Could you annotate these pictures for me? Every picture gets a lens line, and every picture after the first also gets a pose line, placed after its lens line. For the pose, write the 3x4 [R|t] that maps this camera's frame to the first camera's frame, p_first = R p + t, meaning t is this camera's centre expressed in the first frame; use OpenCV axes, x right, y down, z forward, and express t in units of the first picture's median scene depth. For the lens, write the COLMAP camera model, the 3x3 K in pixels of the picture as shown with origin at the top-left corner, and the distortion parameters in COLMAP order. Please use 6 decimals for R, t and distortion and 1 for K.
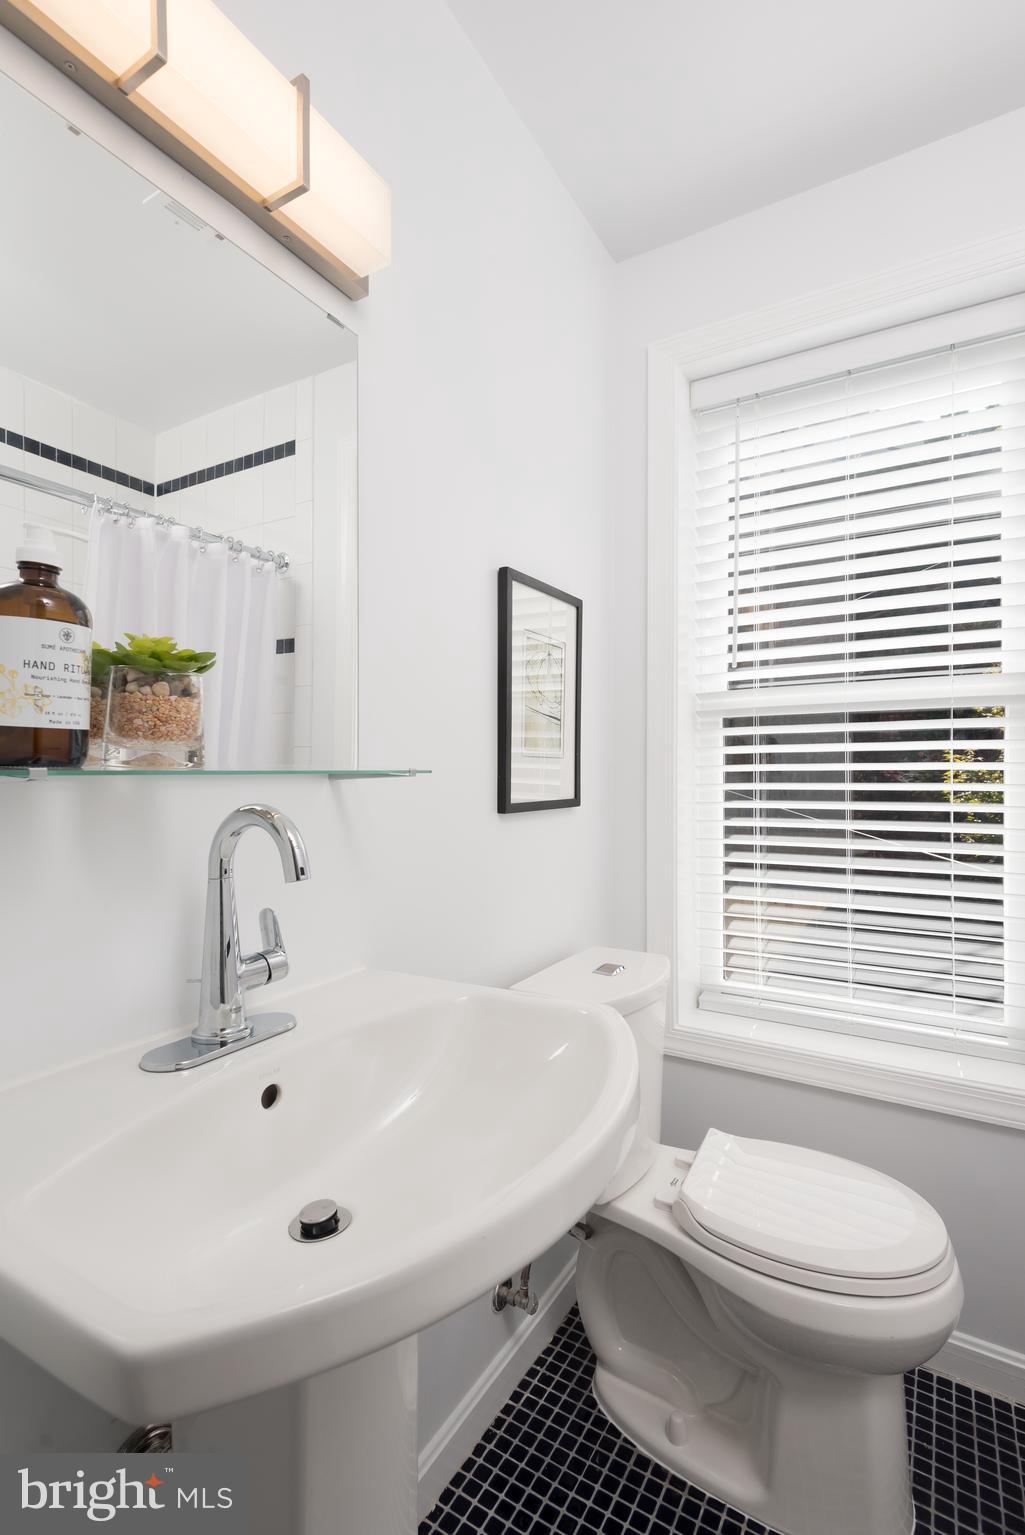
lens RADIAL K [[714.8, 0, 513.3], [0, 714.8, 763.6], [0, 0, 1]] dist [0.001932, -0.011290]
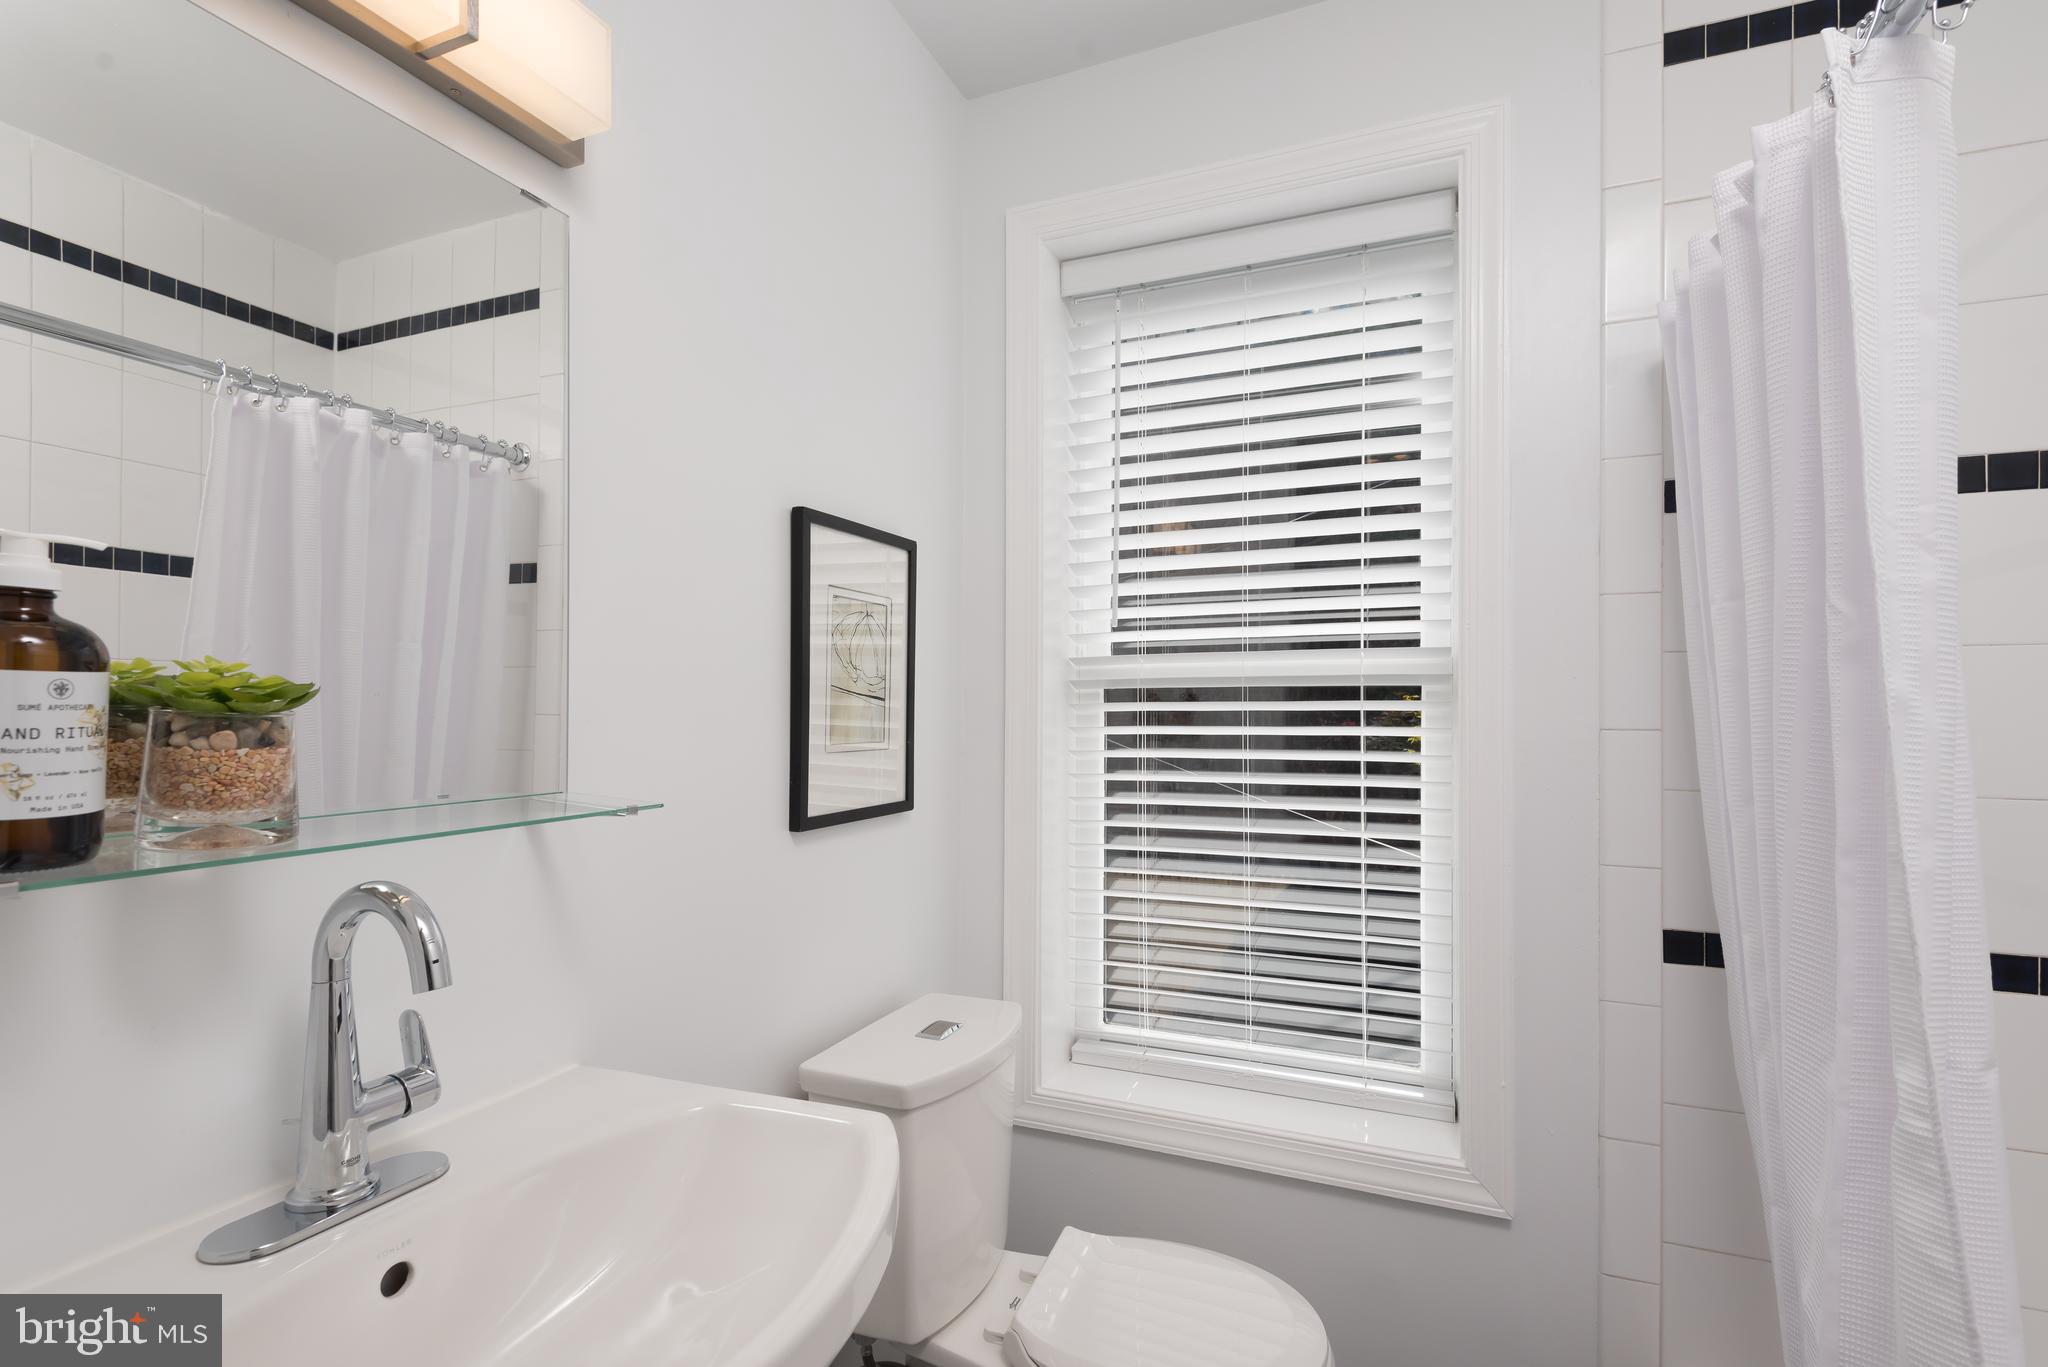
lens RADIAL K [[953.7, 0, 1035.4], [0, 953.7, 693.1], [0, 0, 1]] dist [0.001932, -0.011290]
pose [[0.989320, 0.002773, 0.145732, 0.086699], [-0.001855, 0.999978, -0.006432, -0.069565], [-0.145746, 0.006093, 0.989303, -0.036508]]
